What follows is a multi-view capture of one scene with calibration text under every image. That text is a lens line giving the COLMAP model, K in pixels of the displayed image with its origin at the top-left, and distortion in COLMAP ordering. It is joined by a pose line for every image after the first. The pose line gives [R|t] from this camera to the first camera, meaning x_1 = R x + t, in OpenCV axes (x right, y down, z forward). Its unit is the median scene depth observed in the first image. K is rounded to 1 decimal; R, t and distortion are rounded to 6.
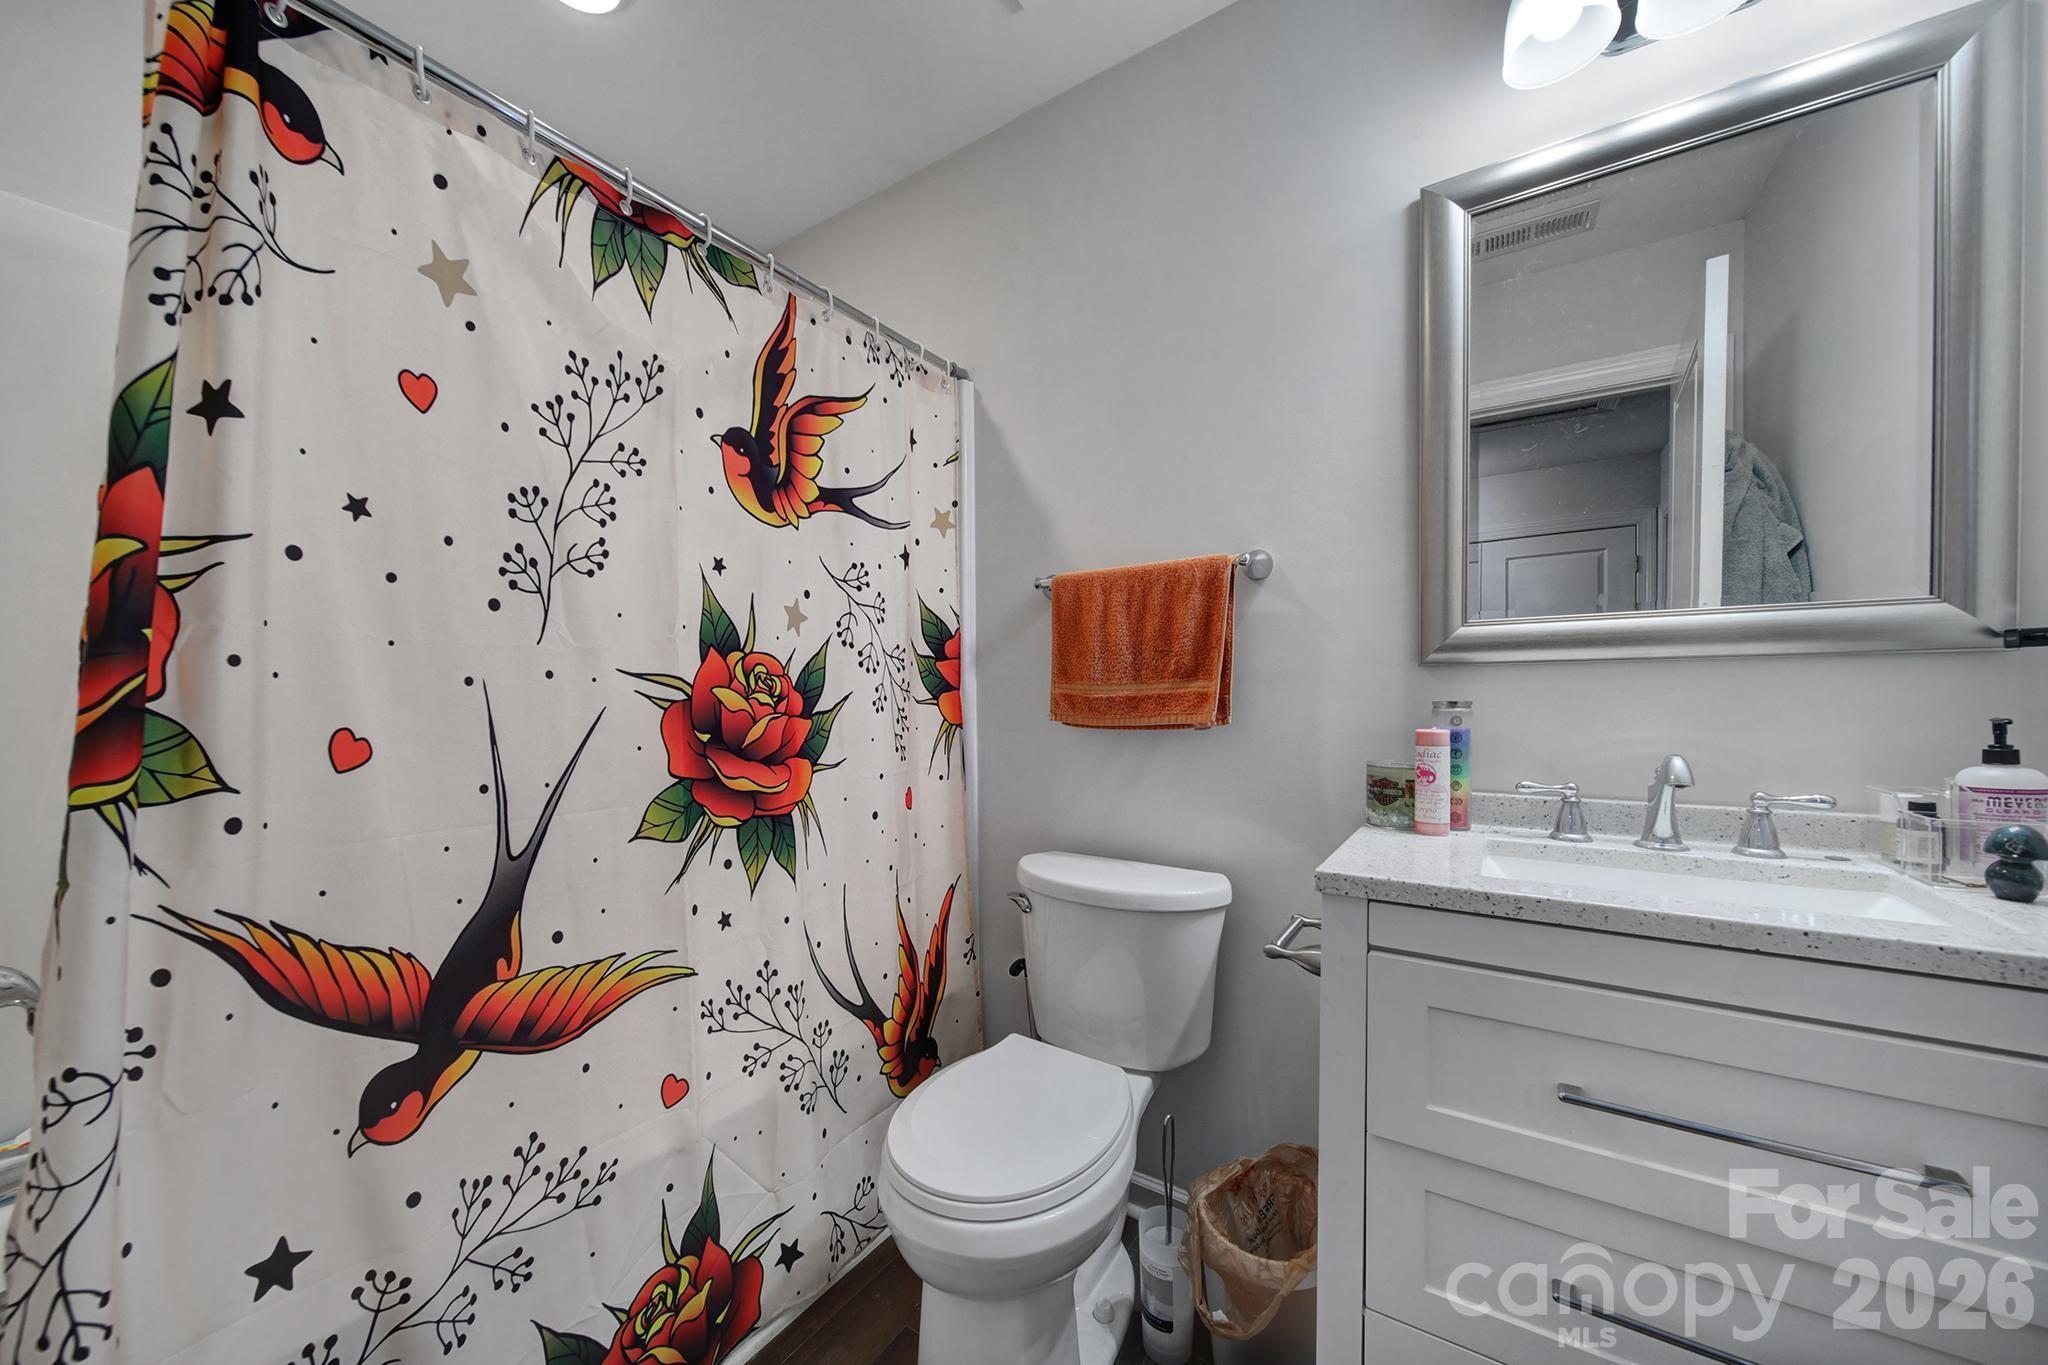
lens RADIAL K [[722.6, 0, 1017.0], [0, 722.6, 702.2], [0, 0, 1]] dist [-0.000978, -0.001378]
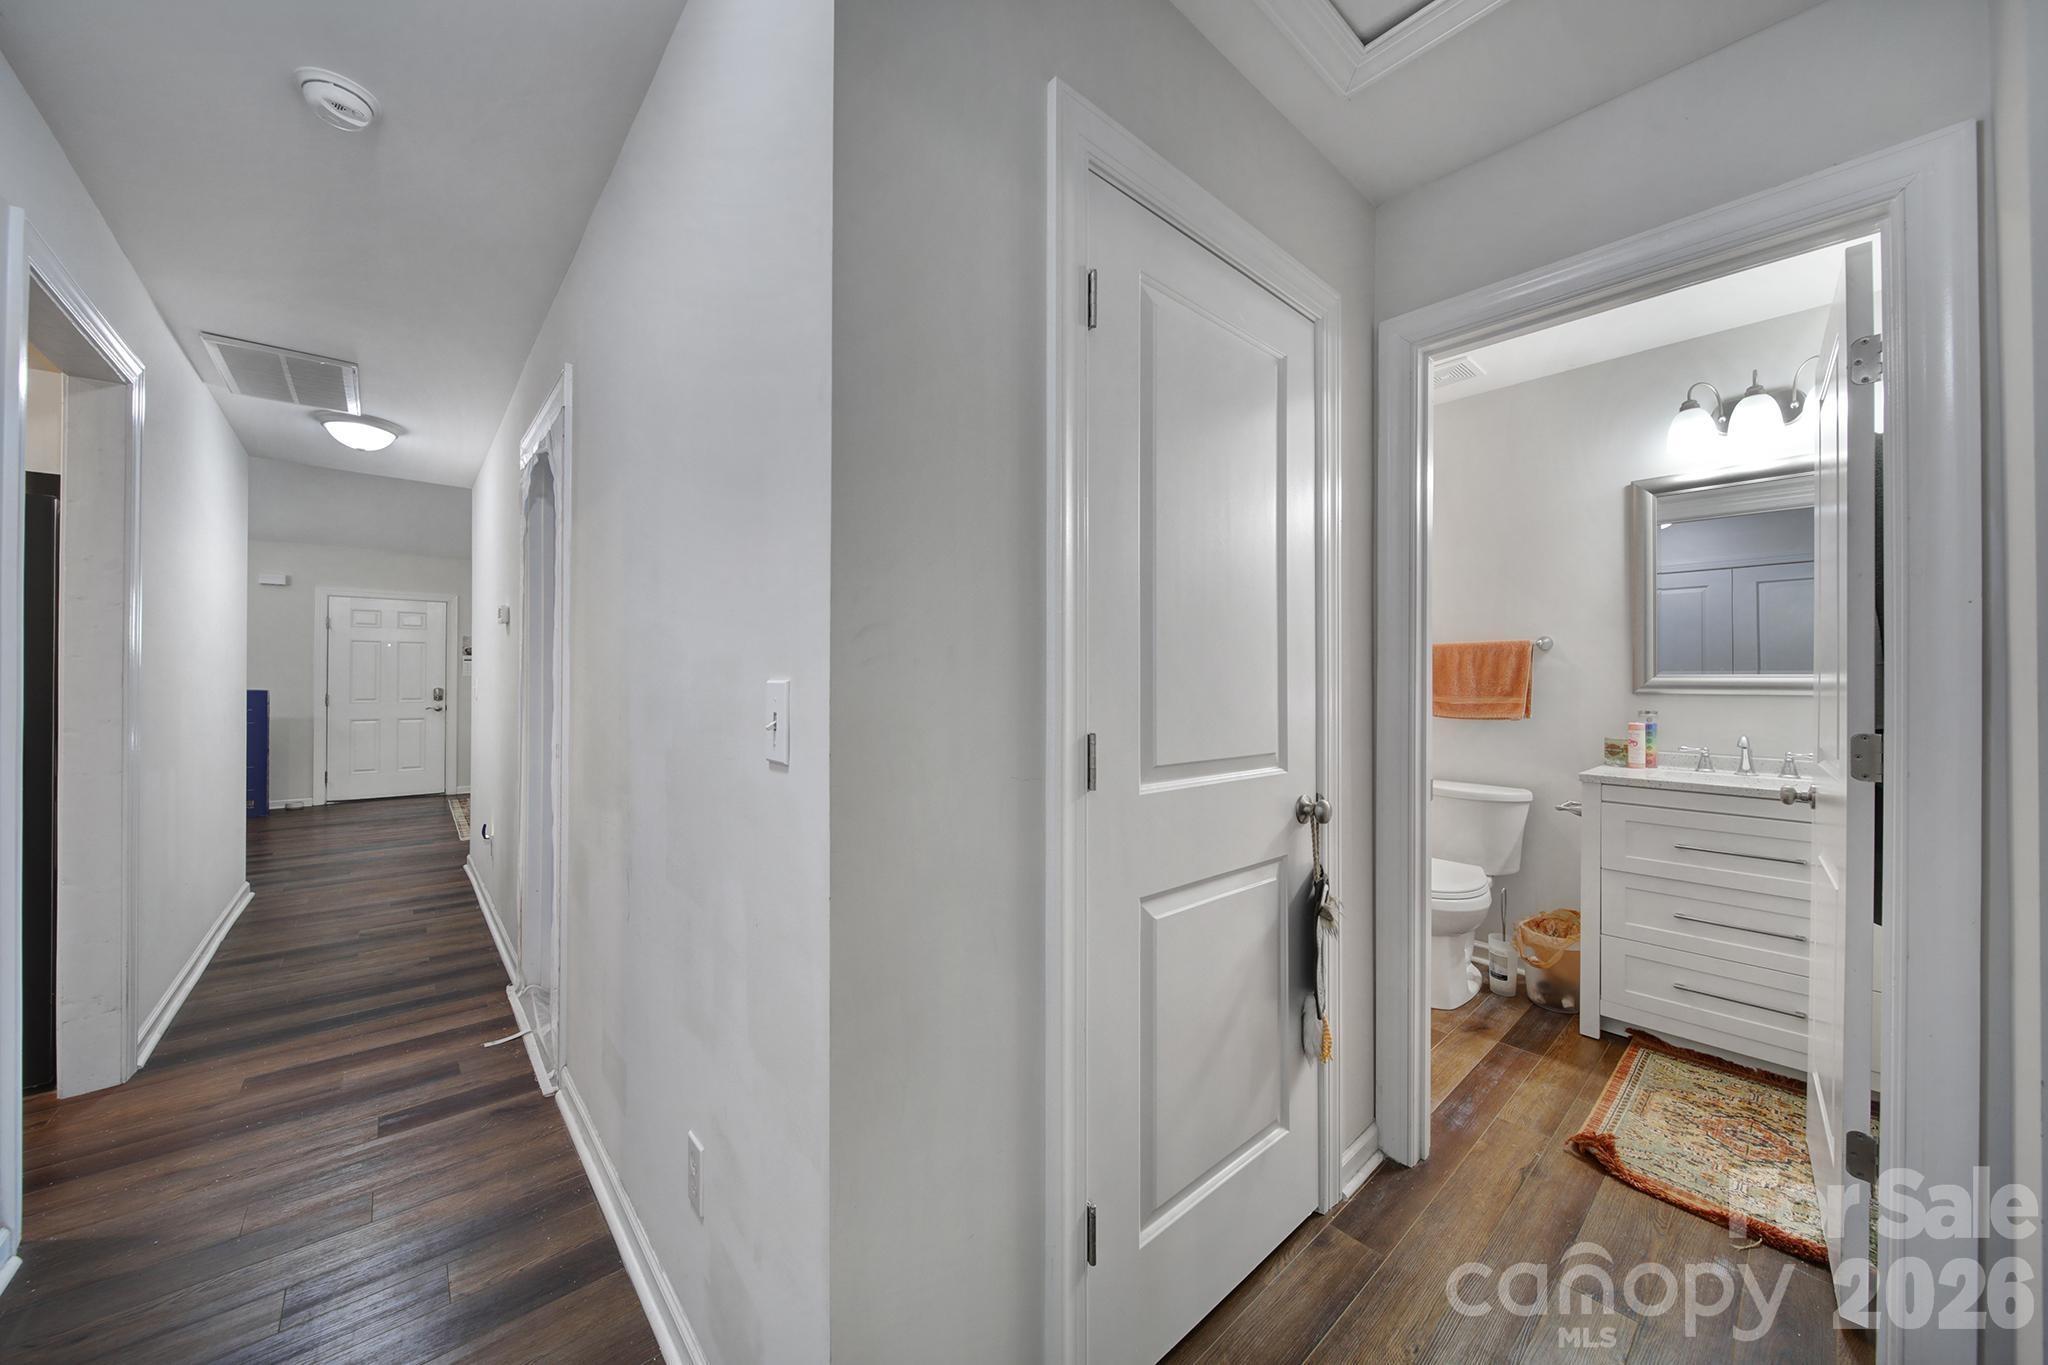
lens RADIAL K [[722.6, 0, 1019.0], [0, 722.6, 668.5], [0, 0, 1]] dist [-0.000978, -0.001378]
pose [[0.971800, 0.010702, -0.235564, -0.702155], [-0.016300, 0.999629, -0.021832, -0.048034], [0.235243, 0.025057, 0.971614, -1.495010]]
